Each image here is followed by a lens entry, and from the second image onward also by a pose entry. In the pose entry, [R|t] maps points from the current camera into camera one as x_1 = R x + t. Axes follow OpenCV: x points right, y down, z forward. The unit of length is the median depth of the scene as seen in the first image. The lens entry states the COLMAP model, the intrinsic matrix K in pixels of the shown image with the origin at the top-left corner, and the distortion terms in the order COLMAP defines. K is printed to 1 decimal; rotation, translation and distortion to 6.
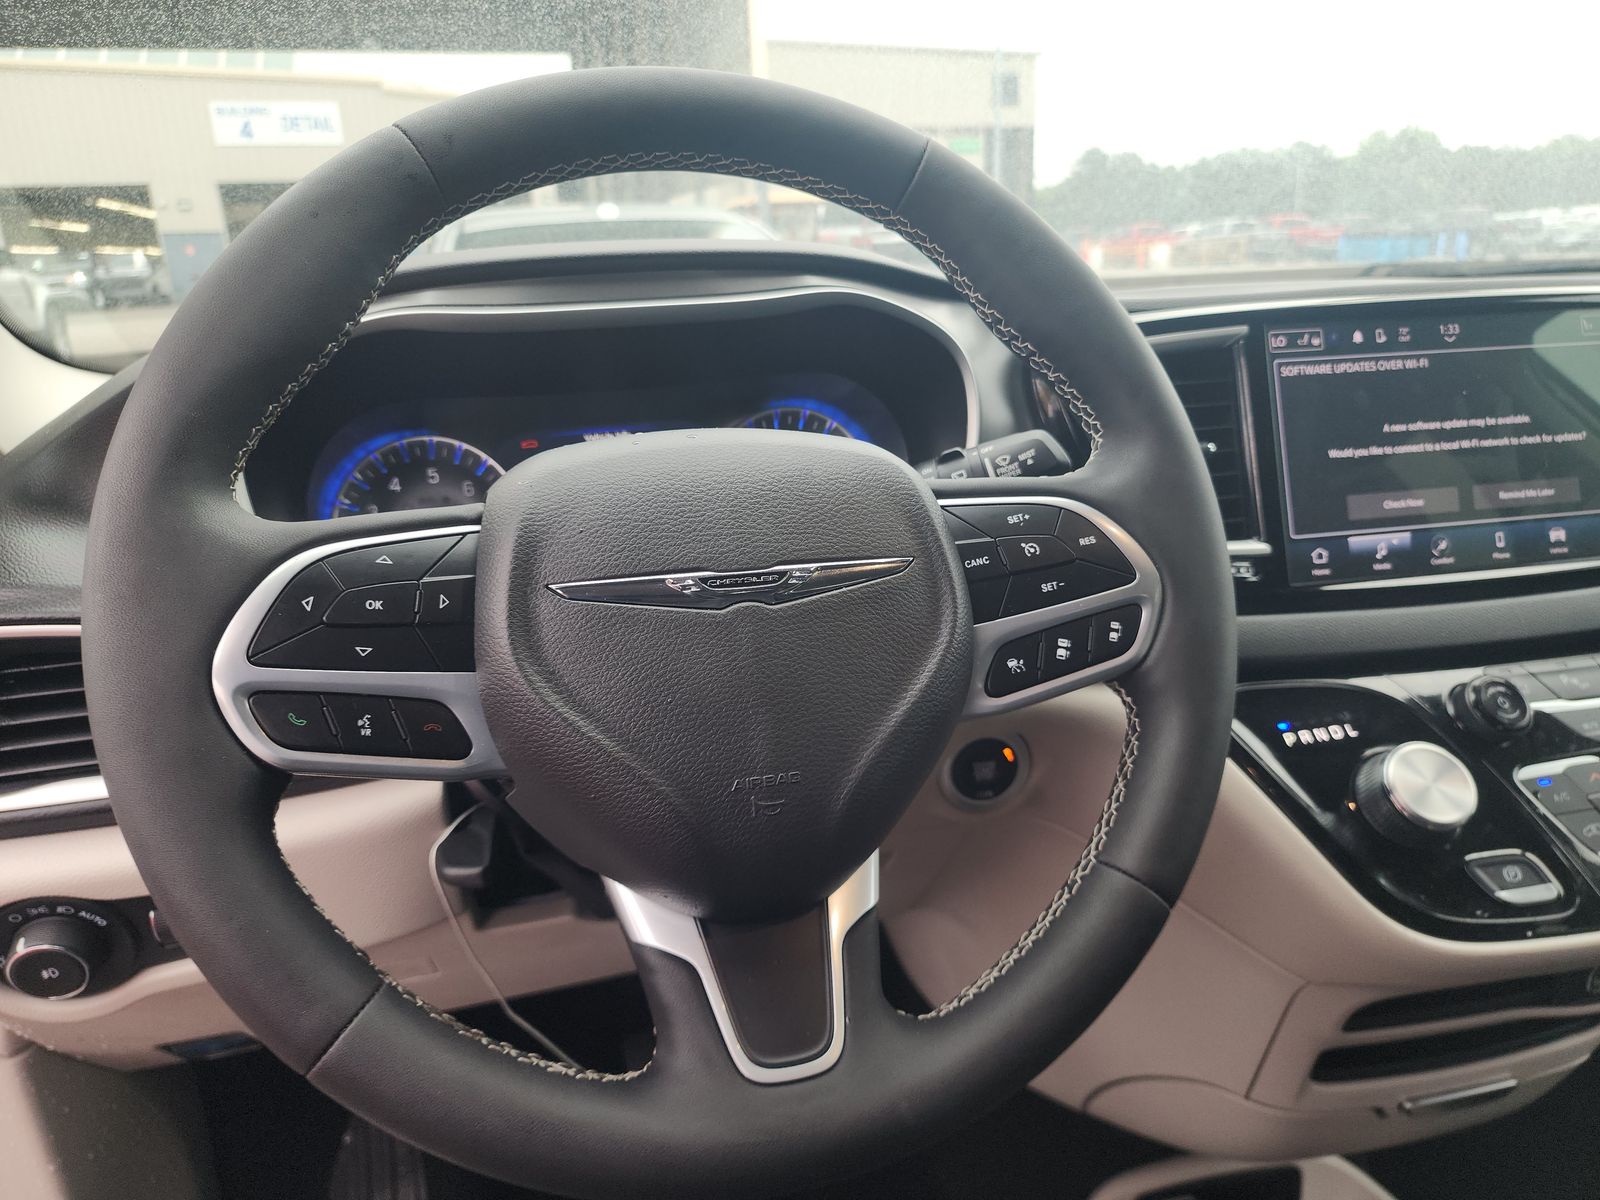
lens RADIAL K [[1090.6, 0, 806.7], [0, 1090.6, 597.0], [0, 0, 1]] dist [0.053745, -0.032153]
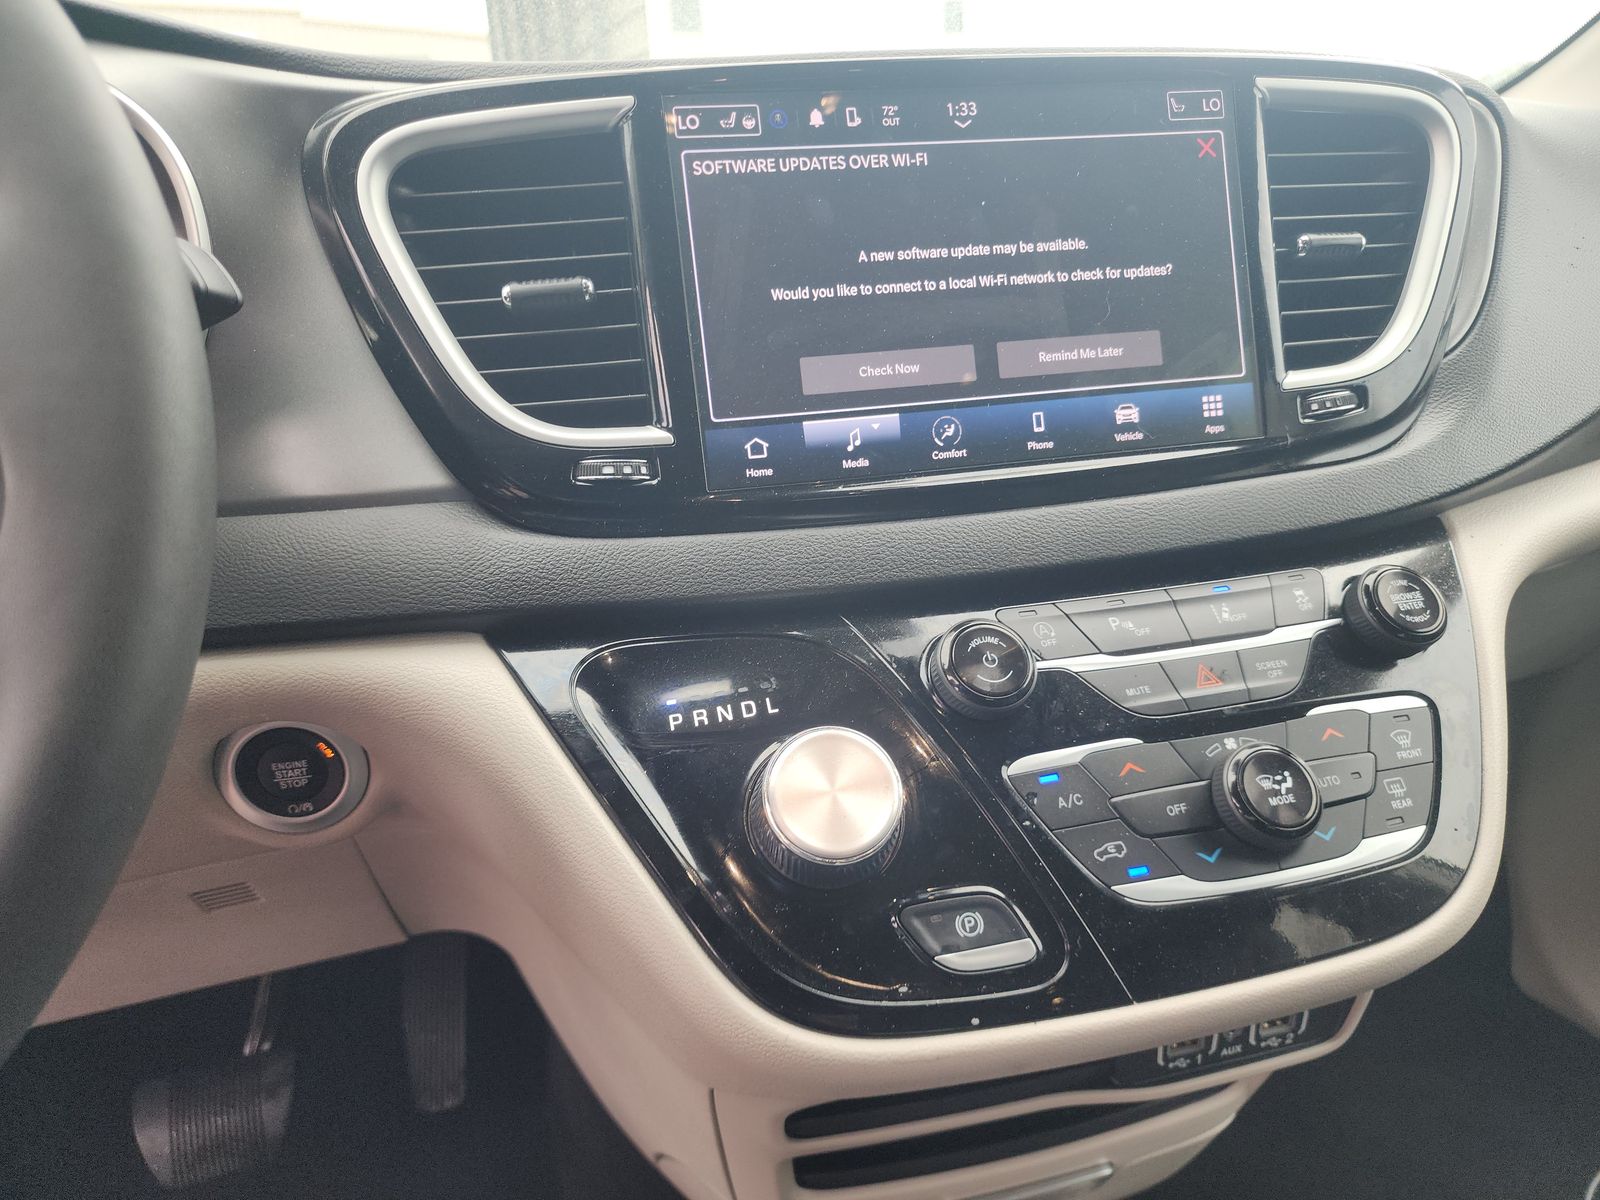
lens RADIAL K [[1046.6, 0, 796.6], [0, 1046.6, 590.5], [0, 0, 1]] dist [0.087717, -0.196199]
pose [[0.999804, -0.018423, 0.007208, 0.477466], [0.018064, 0.998730, 0.047028, 0.019755], [-0.008066, -0.046889, 0.998868, 0.349612]]
